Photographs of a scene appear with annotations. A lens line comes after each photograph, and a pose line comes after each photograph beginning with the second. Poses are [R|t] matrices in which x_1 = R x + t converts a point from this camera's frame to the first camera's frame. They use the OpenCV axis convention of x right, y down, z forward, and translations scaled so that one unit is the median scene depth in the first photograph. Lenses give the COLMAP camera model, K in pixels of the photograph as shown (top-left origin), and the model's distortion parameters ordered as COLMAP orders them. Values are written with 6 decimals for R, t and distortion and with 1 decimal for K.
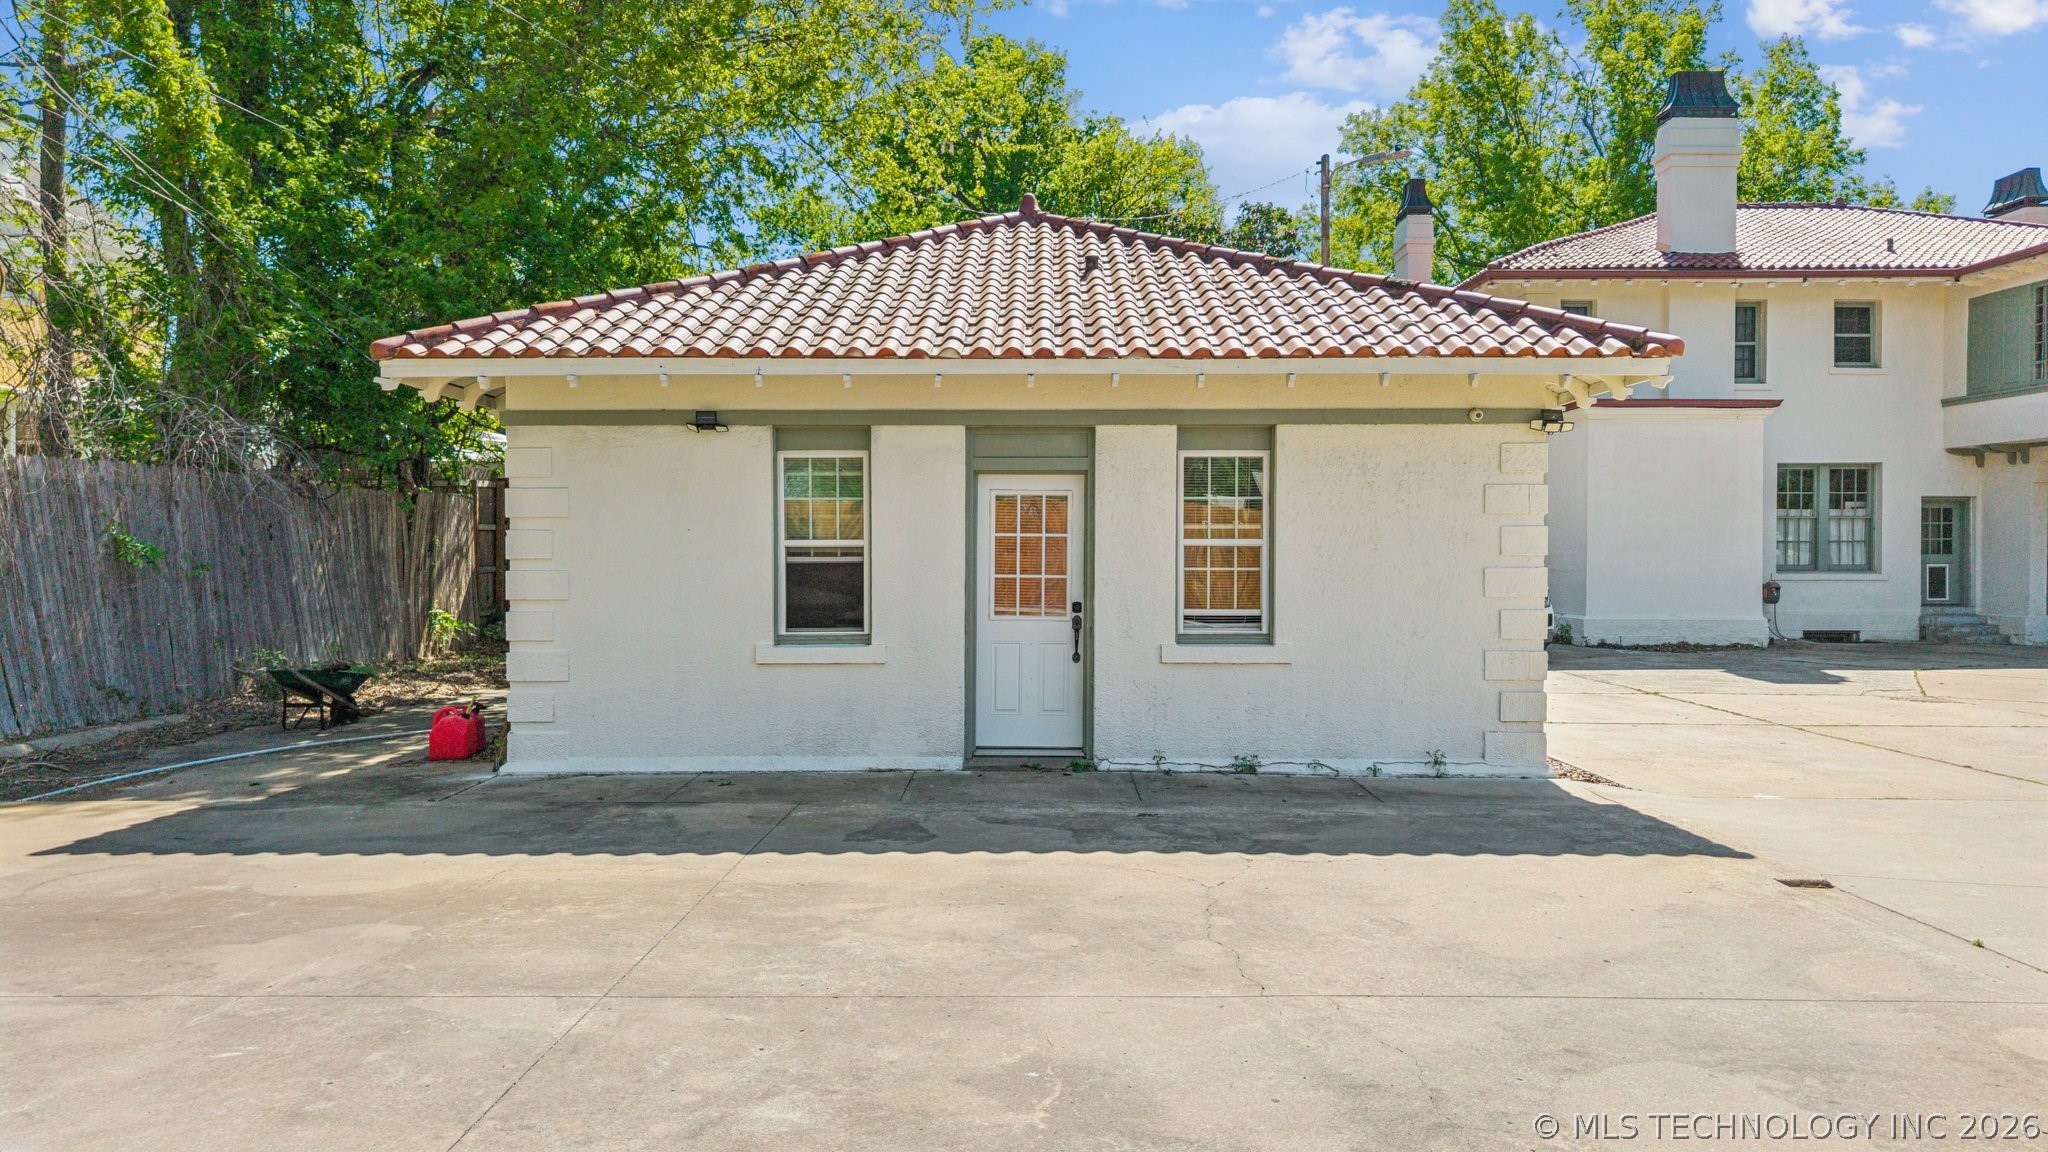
lens RADIAL K [[1424.7, 0, 1024.0], [0, 1424.7, 576.0], [0, 0, 1]] dist [0.002358, -0.001119]
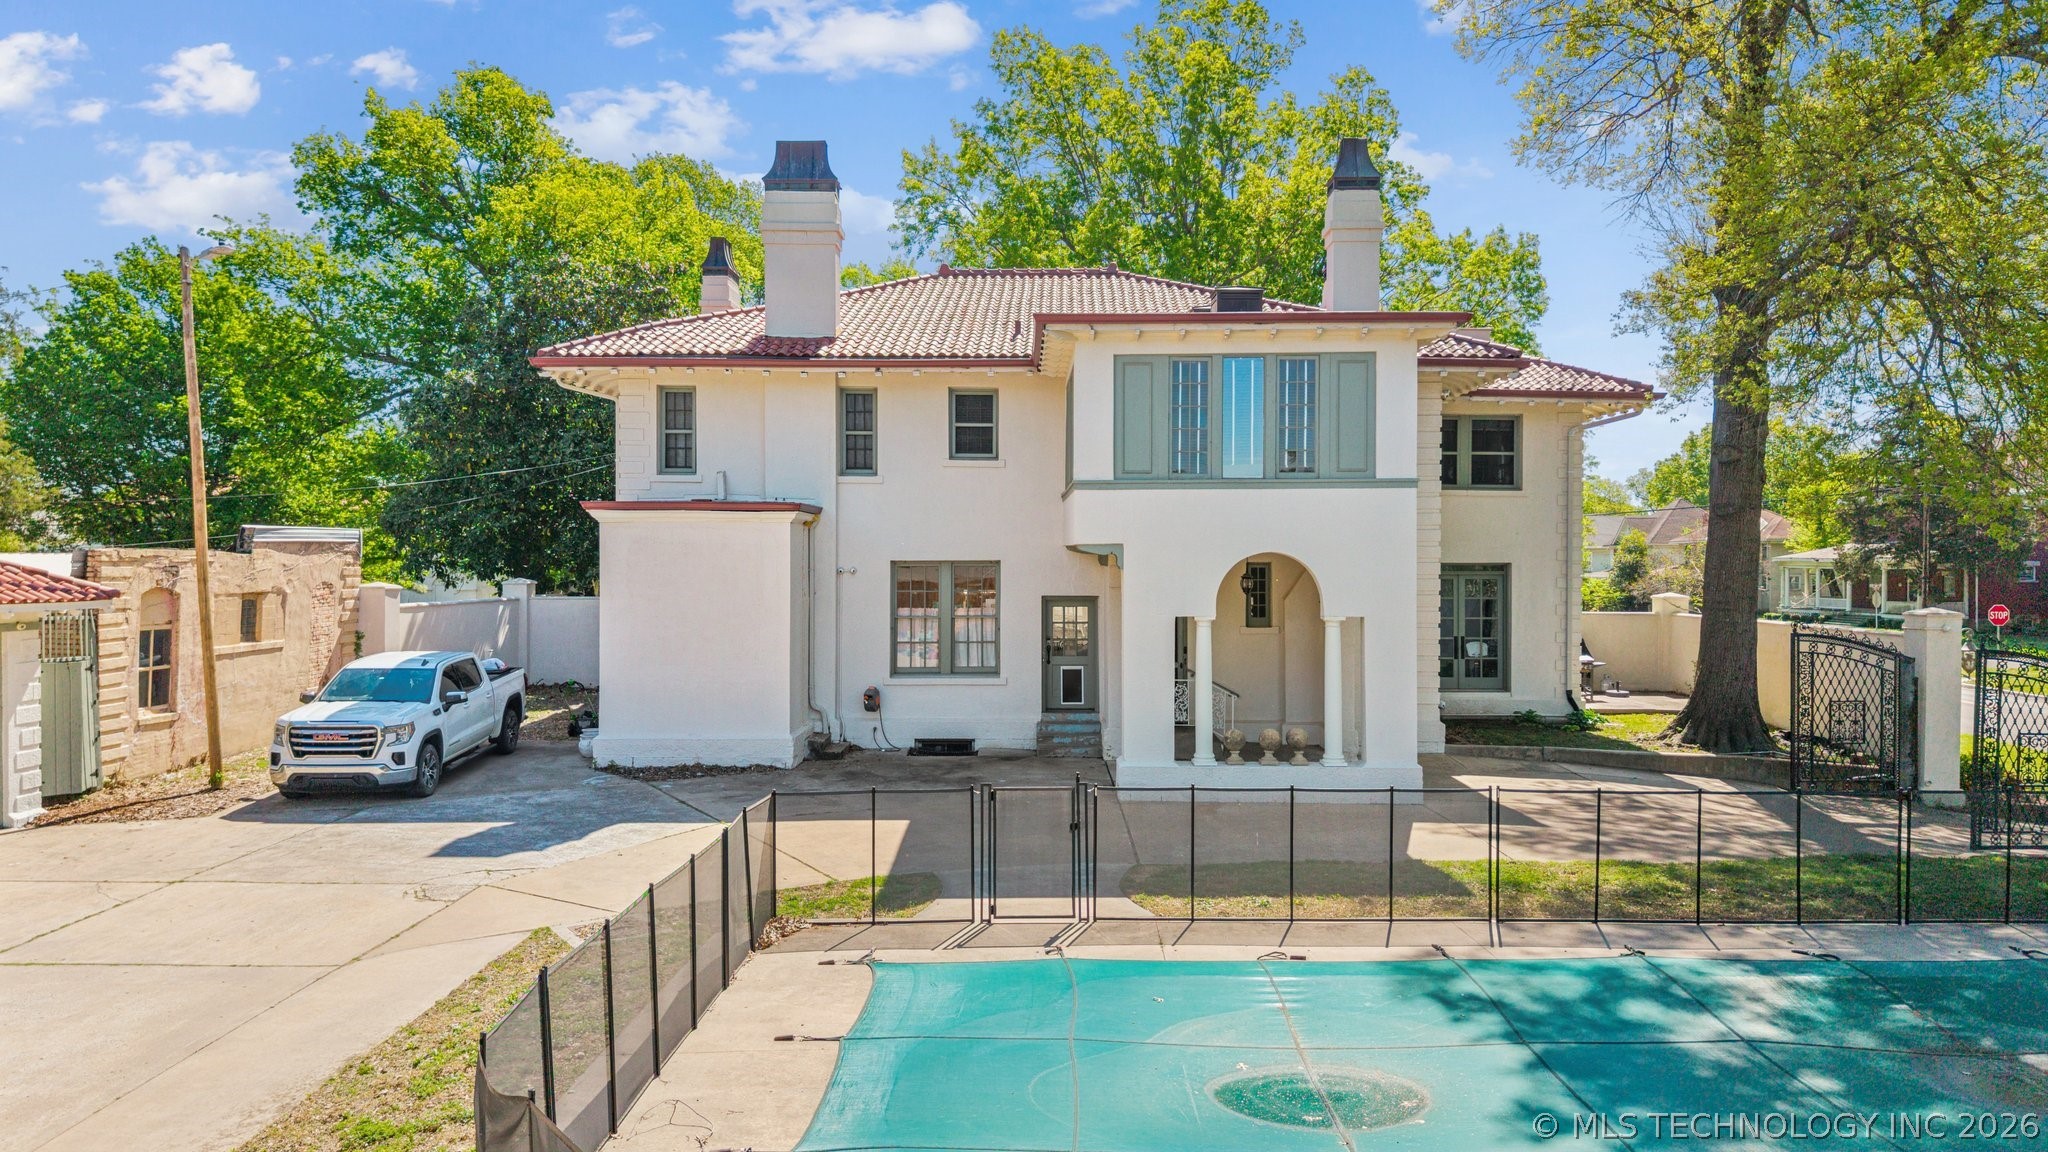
lens RADIAL K [[1428.6, 0, 1024.0], [0, 1428.6, 576.0], [0, 0, 1]] dist [0.121454, -0.000660]
pose [[0.999859, -0.001331, 0.016711, 0.600563], [0.001400, 0.999990, -0.004142, -0.064972], [-0.016706, 0.004165, 0.999852, 0.053508]]
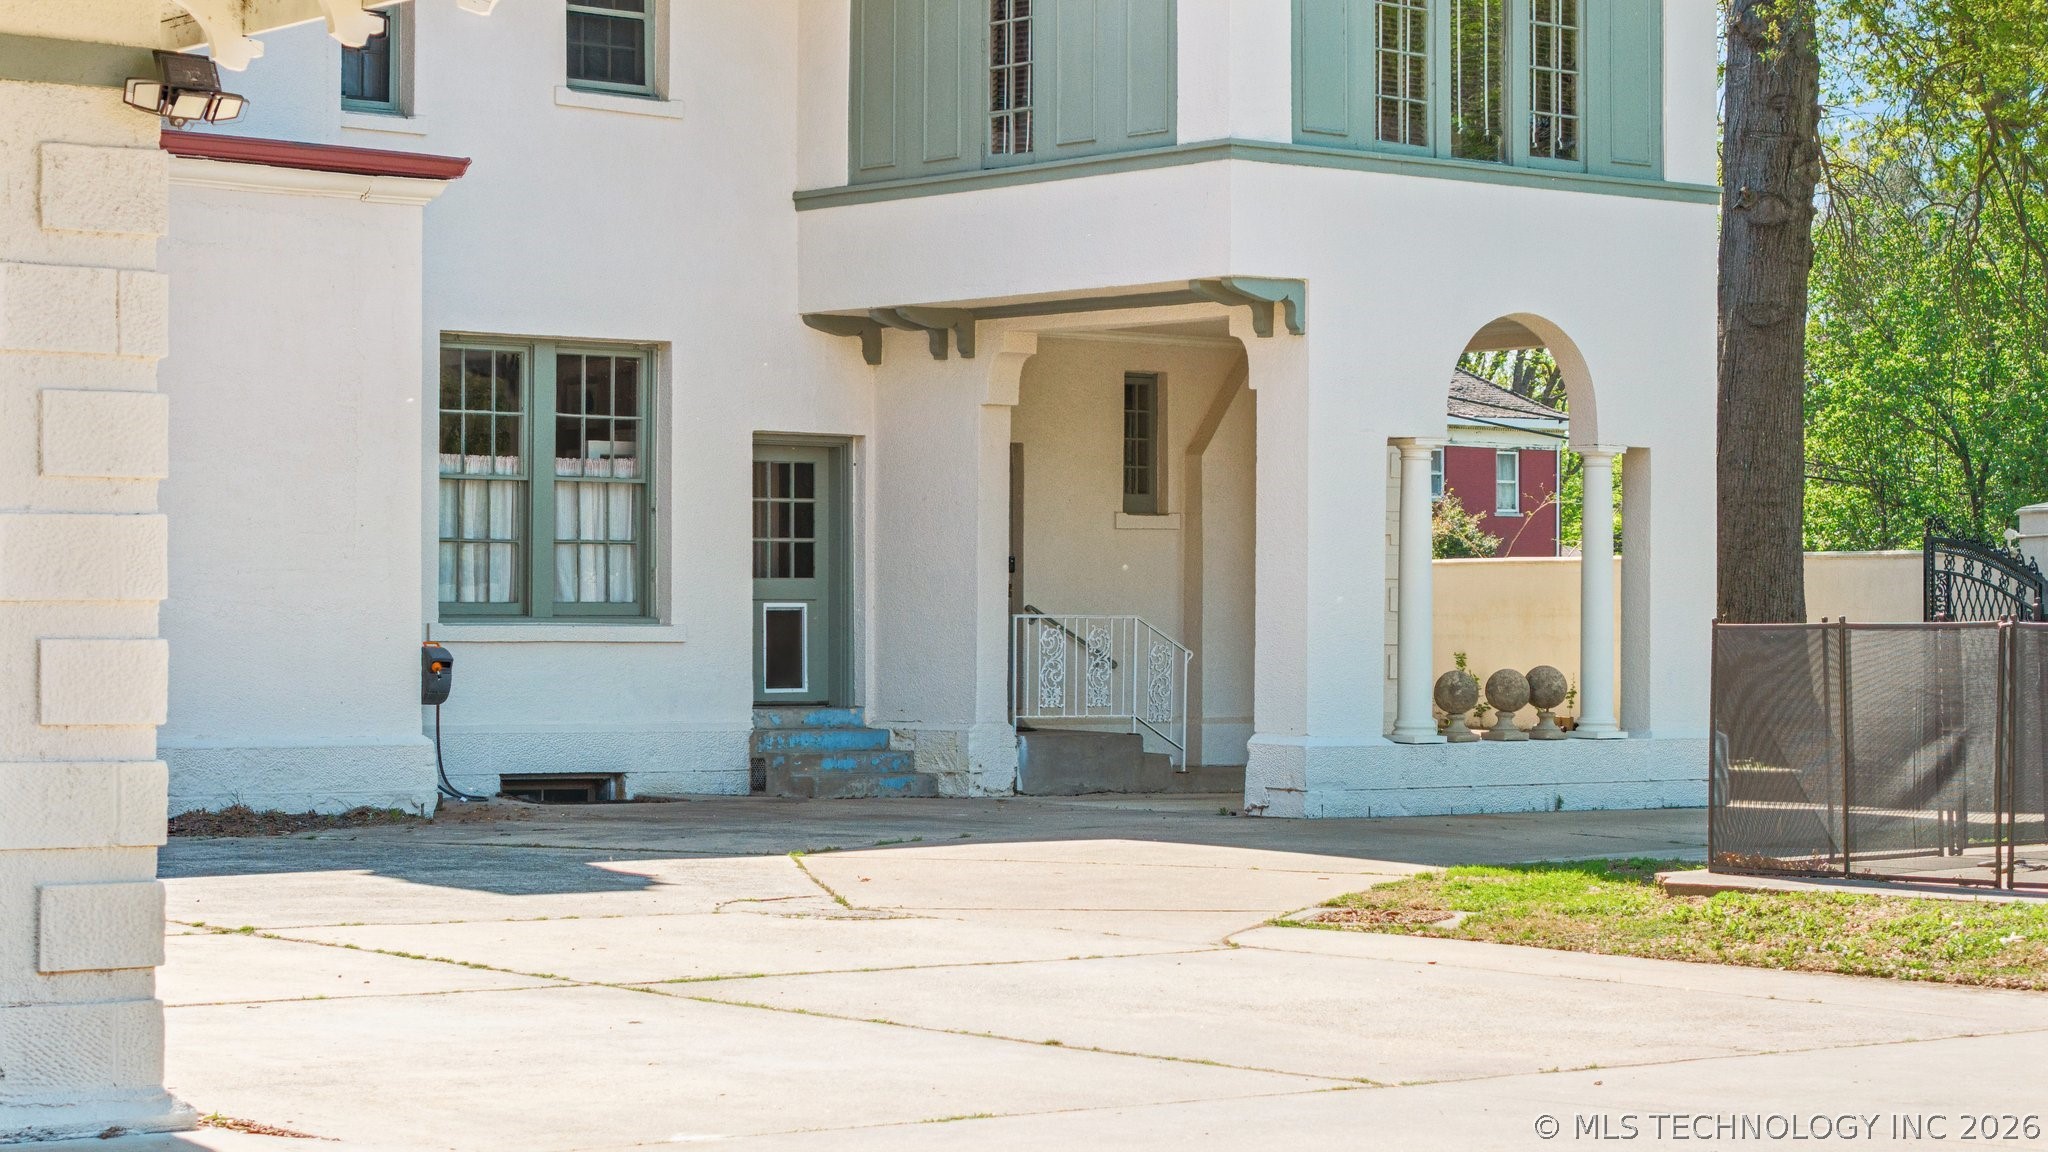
lens RADIAL K [[4210.9, 0, 1024.0], [0, 4210.9, 576.0], [0, 0, 1]] dist [0.078364, 0.434788]
pose [[0.778930, 0.009770, 0.627034, -0.050016], [0.009328, 0.999587, -0.027163, 0.017304], [-0.627041, 0.027008, 0.778518, 0.036494]]
